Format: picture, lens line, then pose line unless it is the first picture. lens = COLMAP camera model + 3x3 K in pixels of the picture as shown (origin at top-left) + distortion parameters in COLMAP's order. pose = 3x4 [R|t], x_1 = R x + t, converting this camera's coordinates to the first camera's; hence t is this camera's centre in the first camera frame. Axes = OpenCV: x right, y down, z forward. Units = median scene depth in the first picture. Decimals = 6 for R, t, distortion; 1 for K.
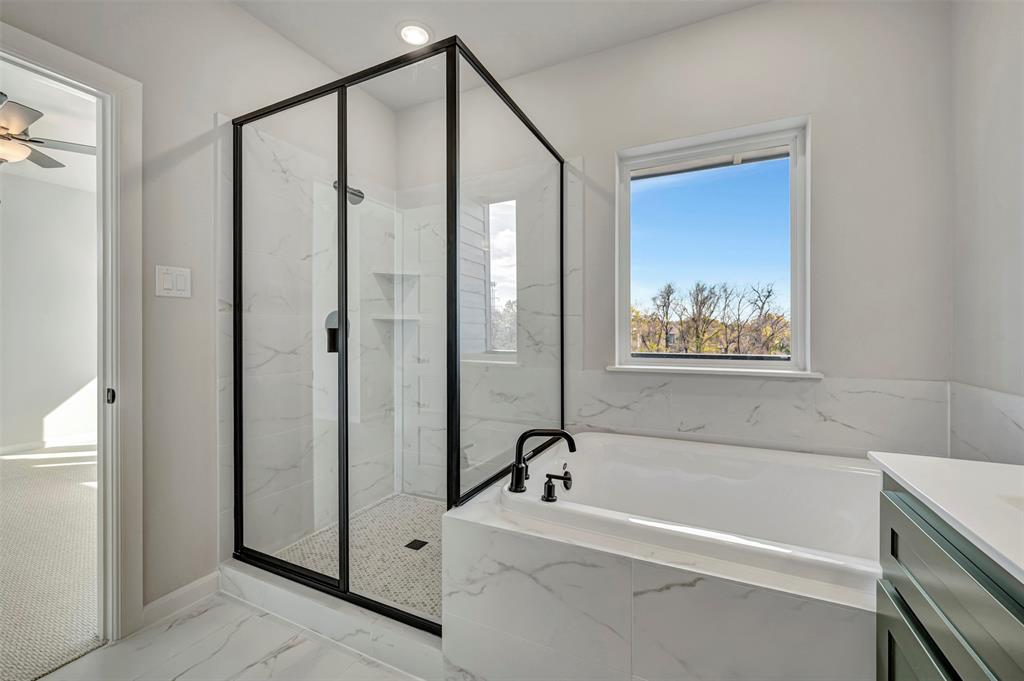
lens RADIAL K [[406.3, 0, 527.5], [0, 406.3, 332.0], [0, 0, 1]] dist [-0.003002, 0.001348]
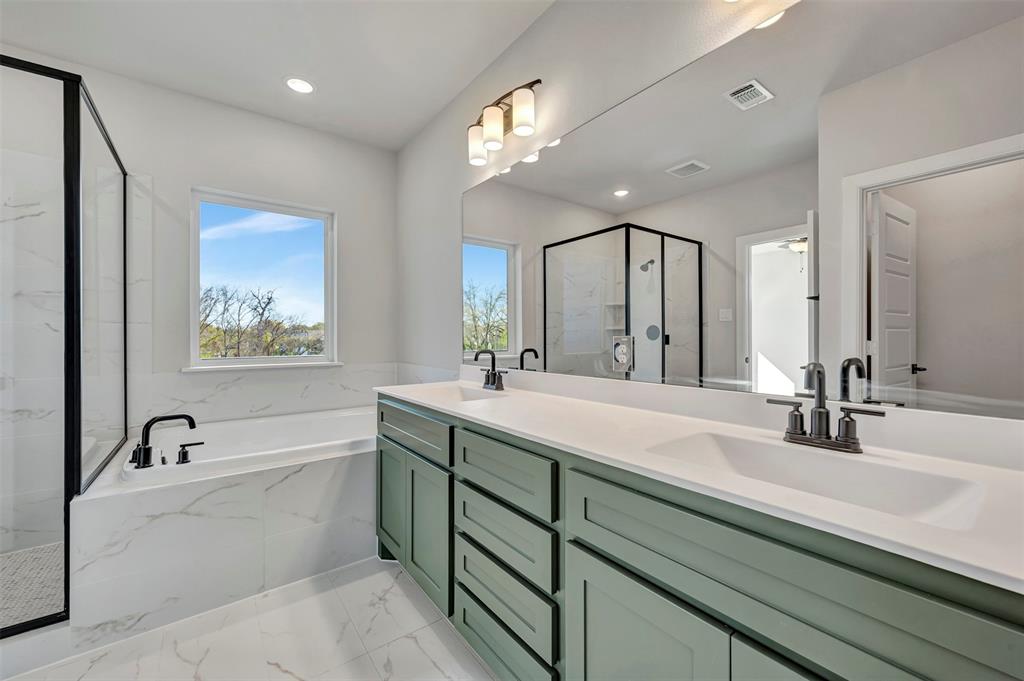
lens RADIAL K [[406.3, 0, 512.4], [0, 406.3, 339.5], [0, 0, 1]] dist [-0.003002, 0.001348]
pose [[0.466963, -0.003750, 0.884269, -0.465928], [0.000117, 0.999991, 0.004179, -0.002339], [-0.884277, -0.001848, 0.466959, -0.444756]]
